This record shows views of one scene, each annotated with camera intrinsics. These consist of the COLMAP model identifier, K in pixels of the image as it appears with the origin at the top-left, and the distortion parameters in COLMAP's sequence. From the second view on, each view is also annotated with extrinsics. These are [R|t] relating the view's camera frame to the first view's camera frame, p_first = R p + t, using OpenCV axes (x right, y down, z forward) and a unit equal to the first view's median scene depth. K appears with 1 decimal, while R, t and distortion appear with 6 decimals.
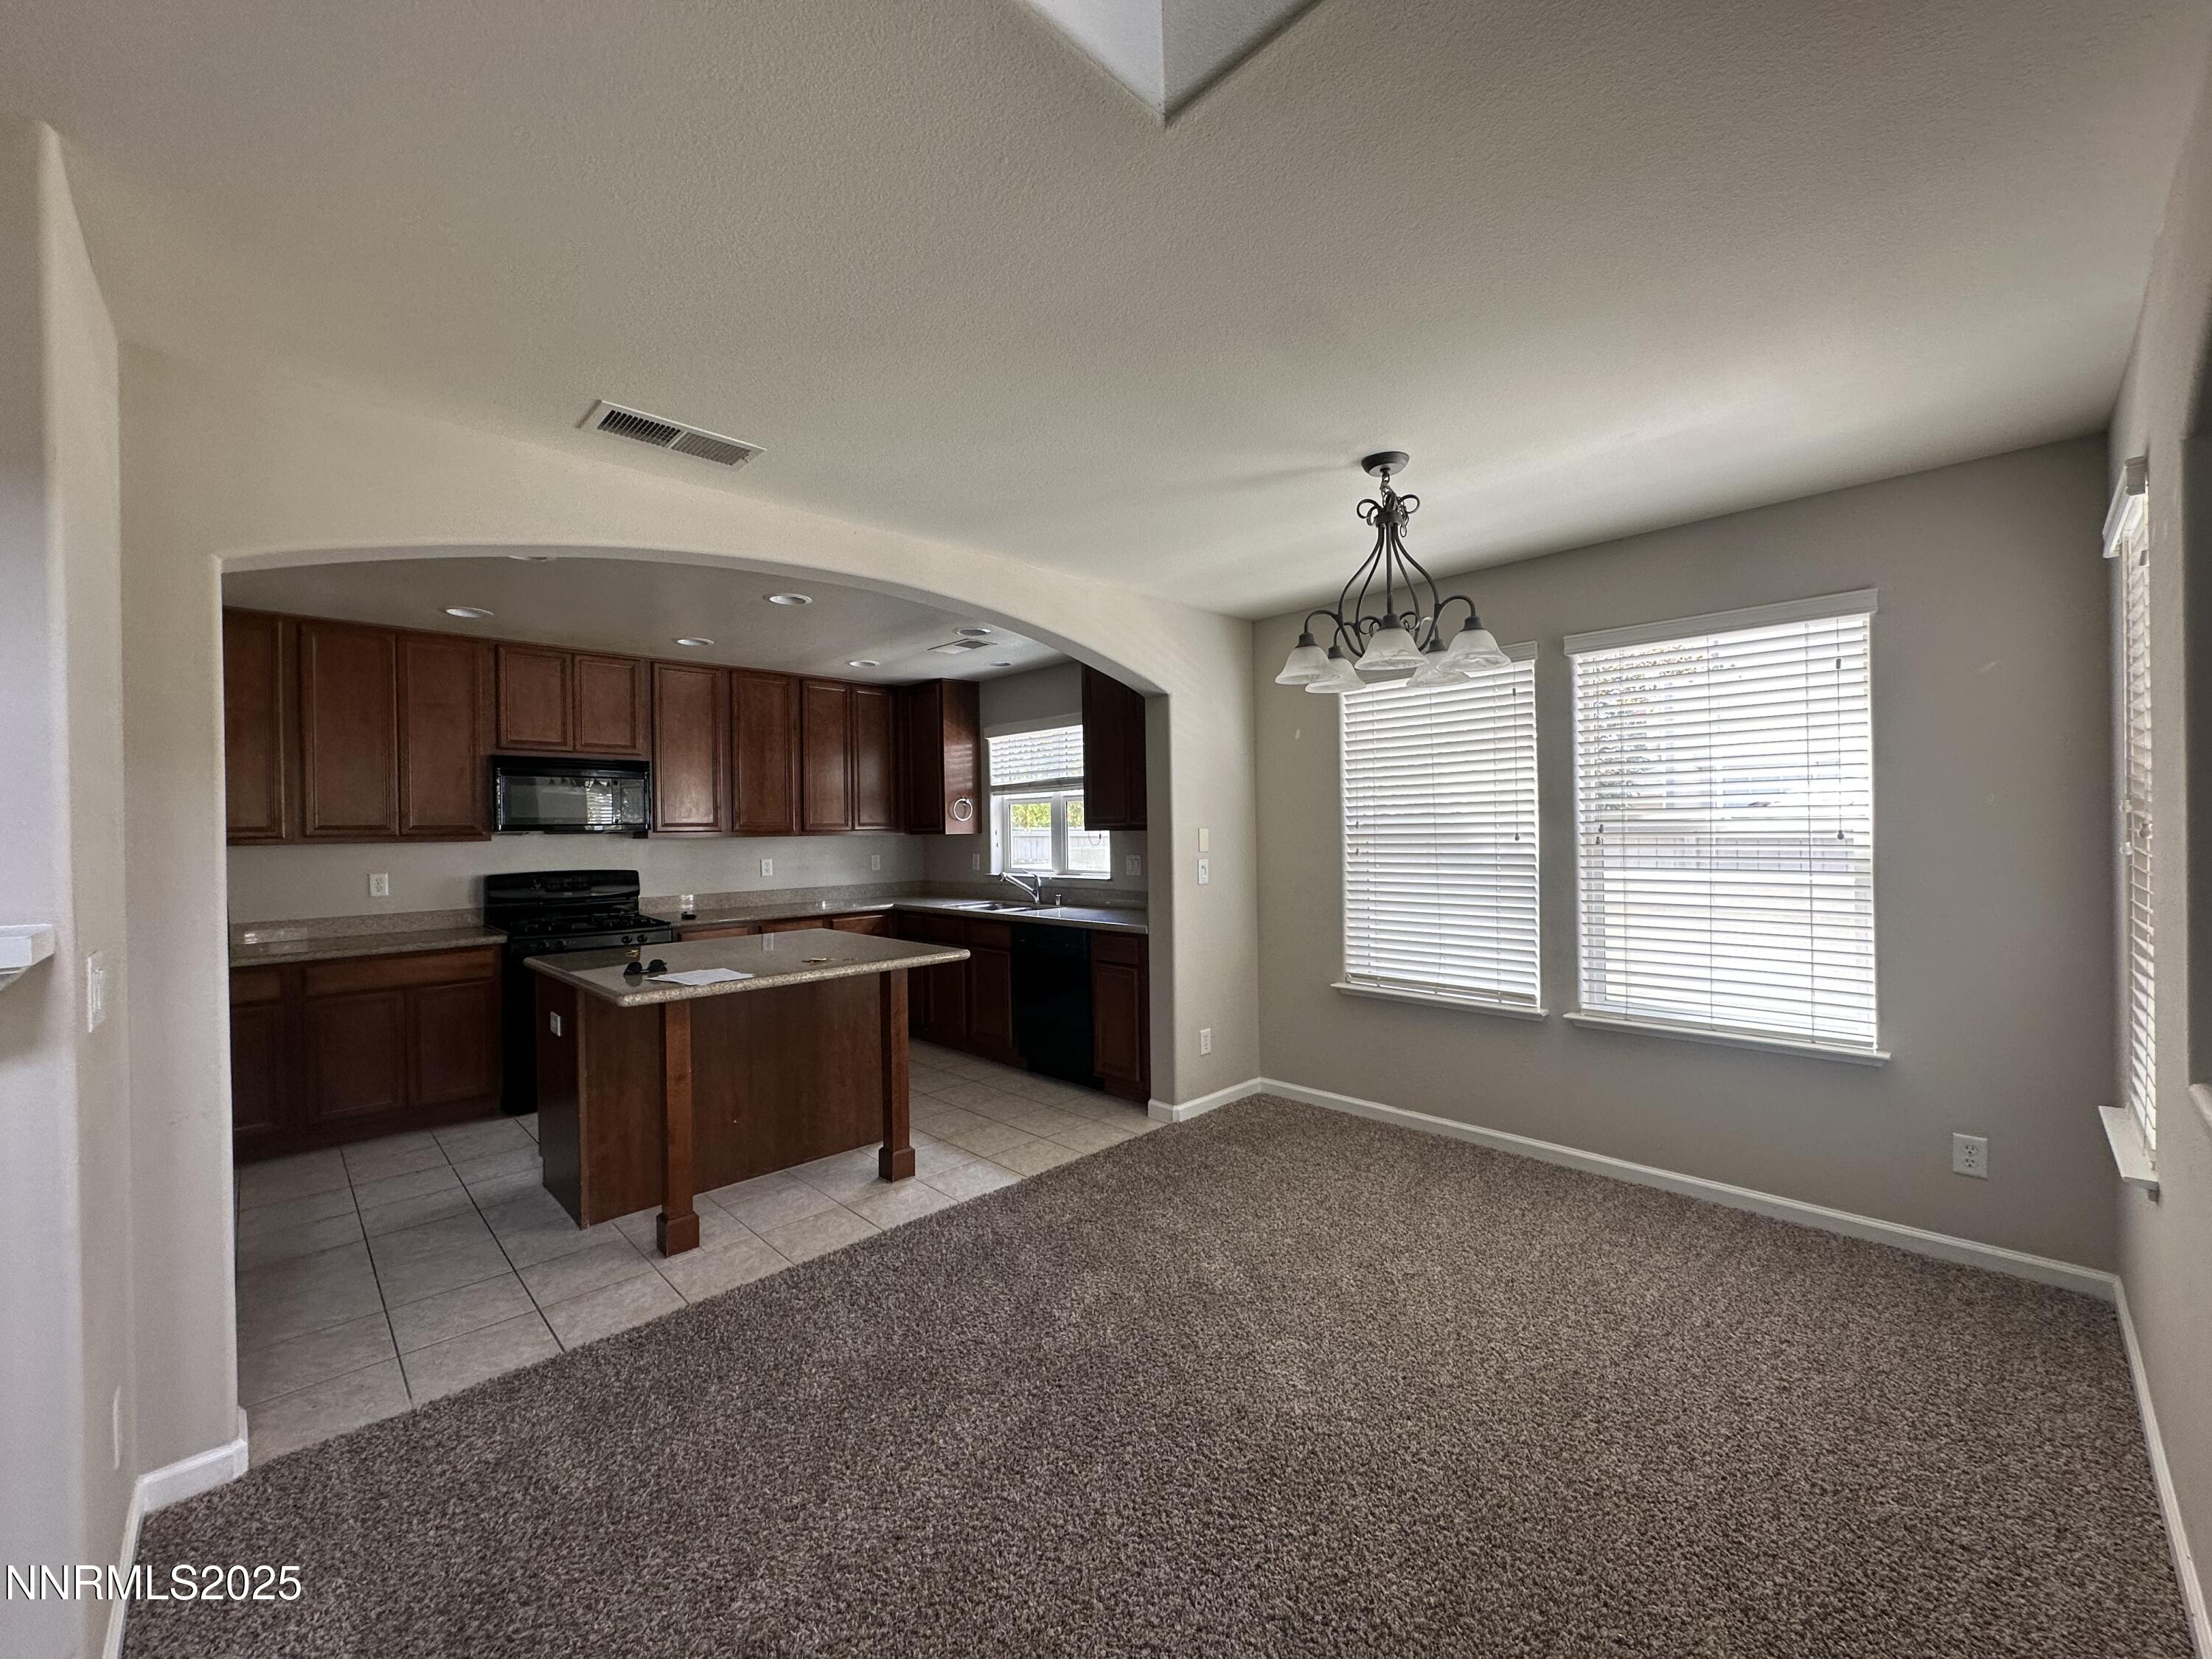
lens RADIAL K [[882.8, 0, 1106.0], [0, 882.8, 829.5], [0, 0, 1]] dist [-0.004368, 0.001395]
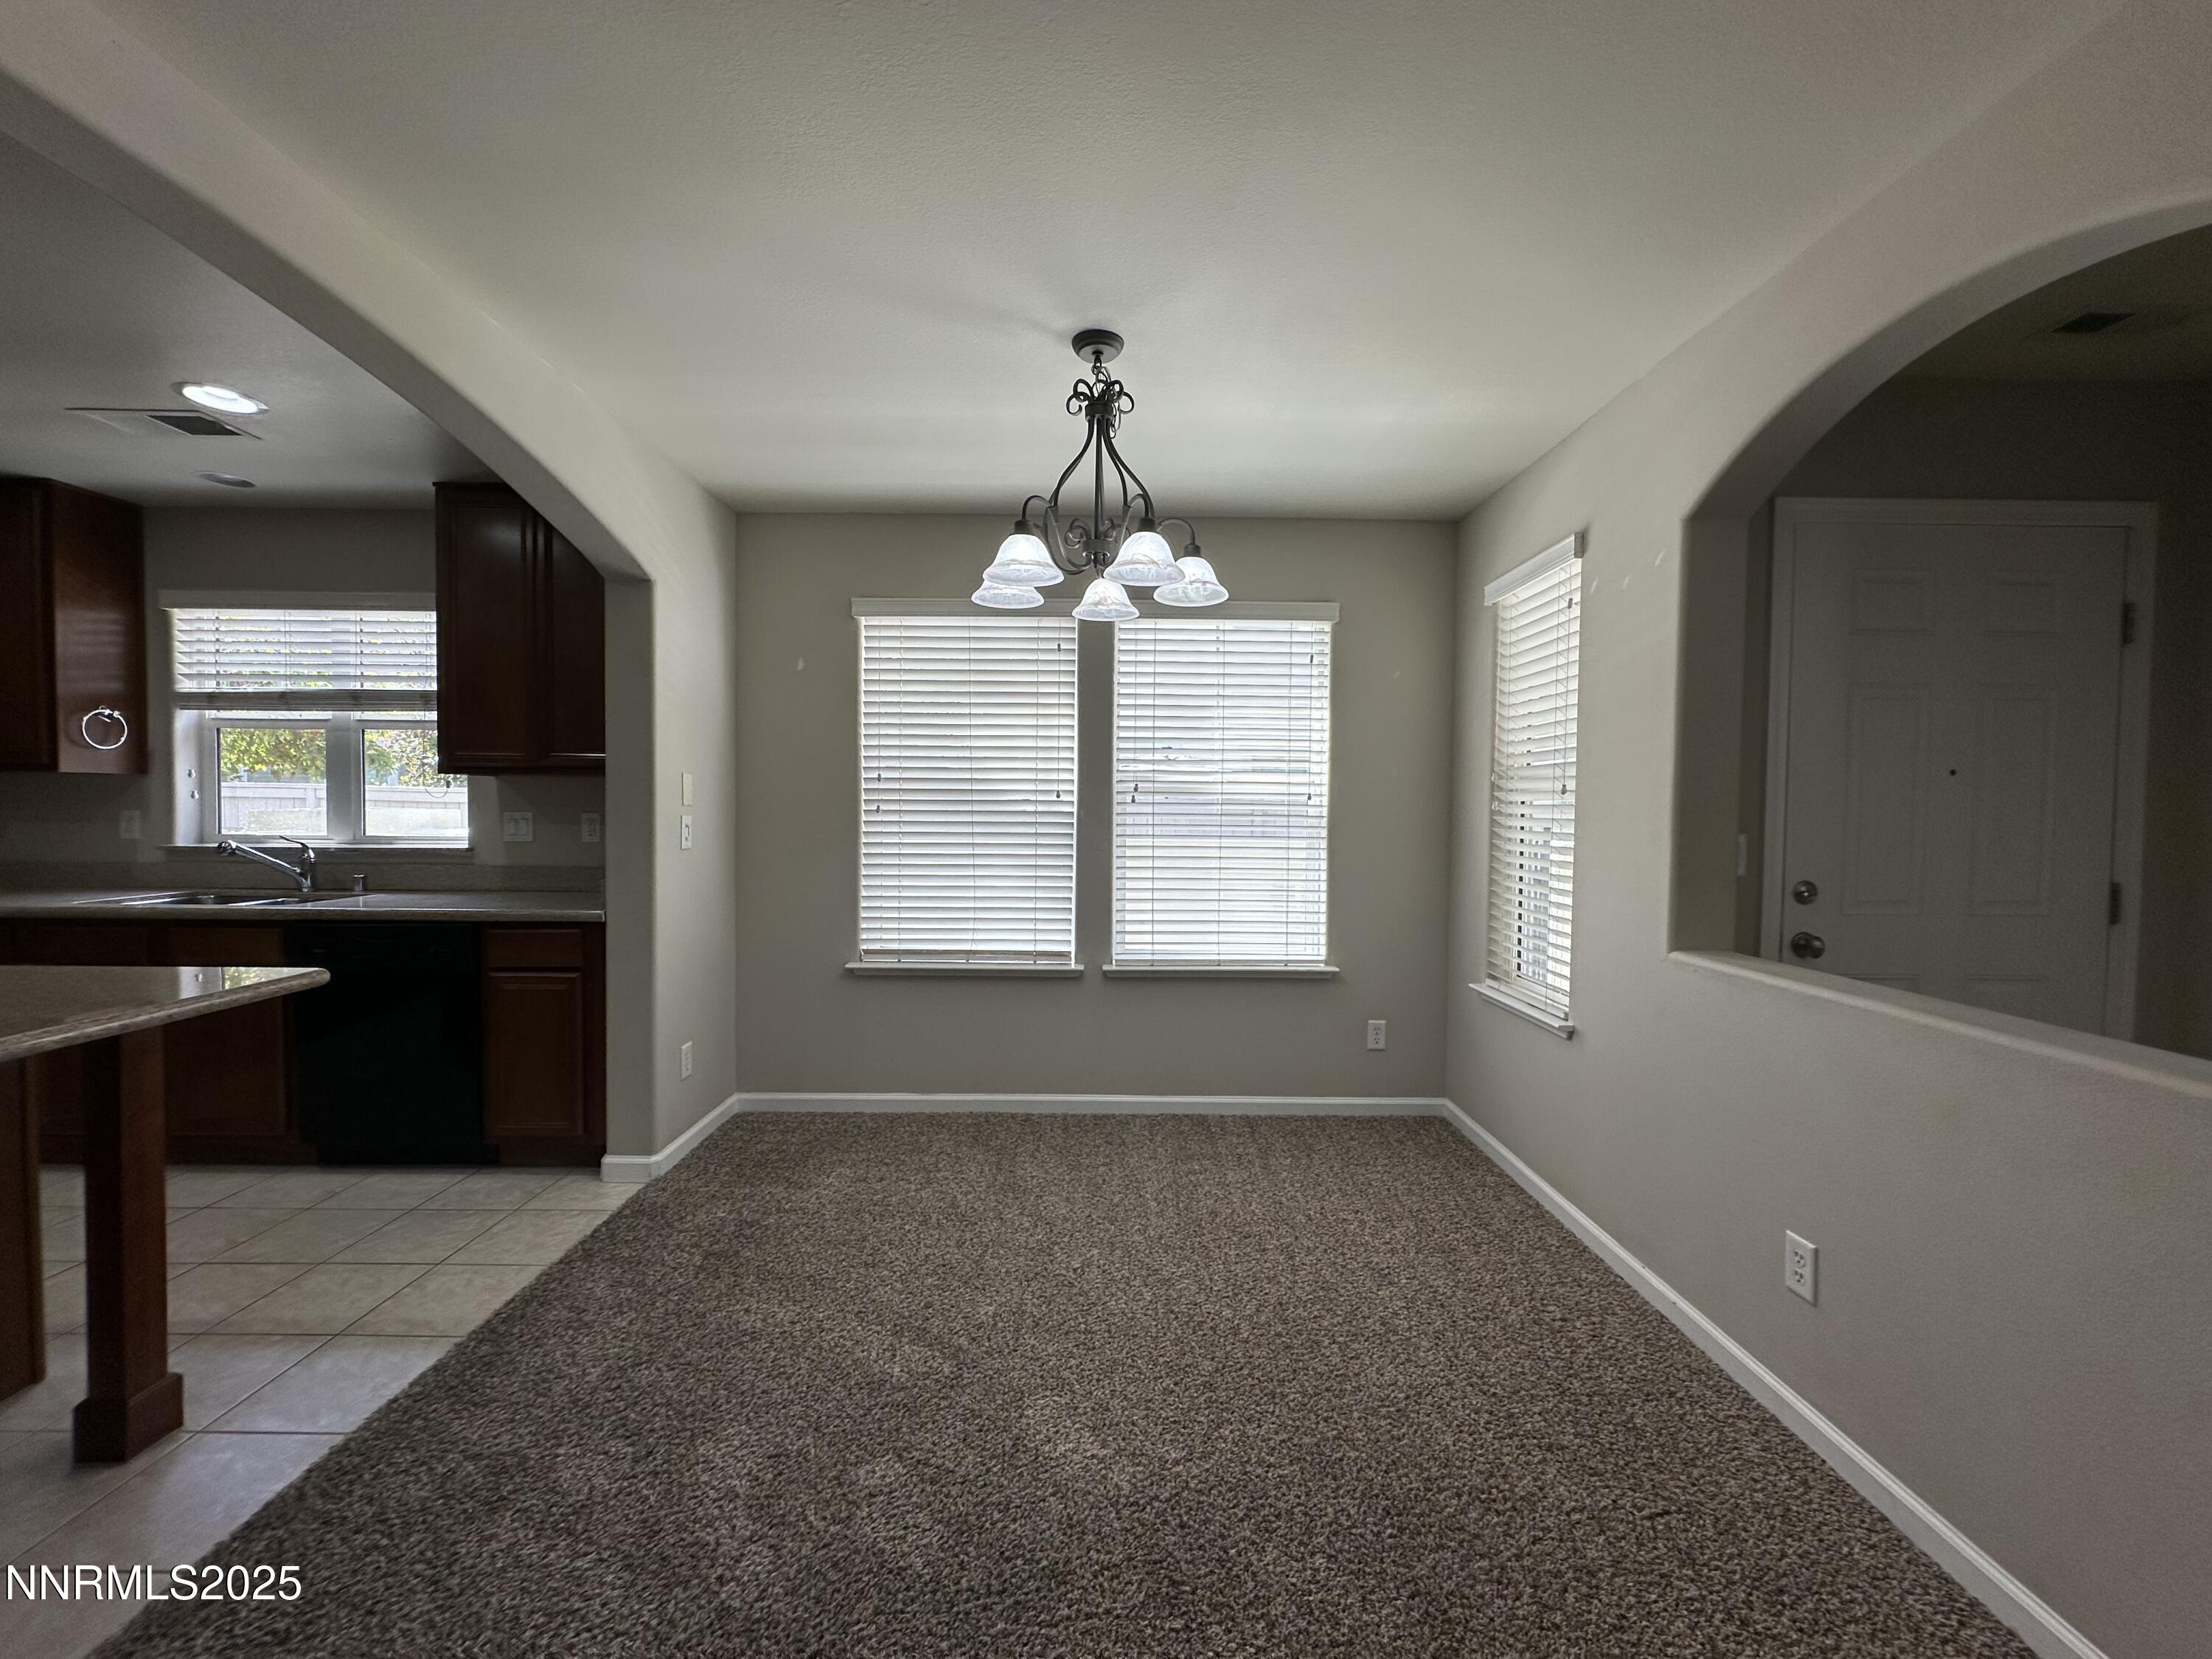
lens RADIAL K [[882.8, 0, 1106.0], [0, 882.8, 829.5], [0, 0, 1]] dist [-0.004368, 0.001395]
pose [[0.691142, 0.004215, 0.722707, -0.202555], [-0.020768, 0.999686, 0.014031, 0.031132], [-0.722421, -0.024706, 0.691012, 0.260408]]
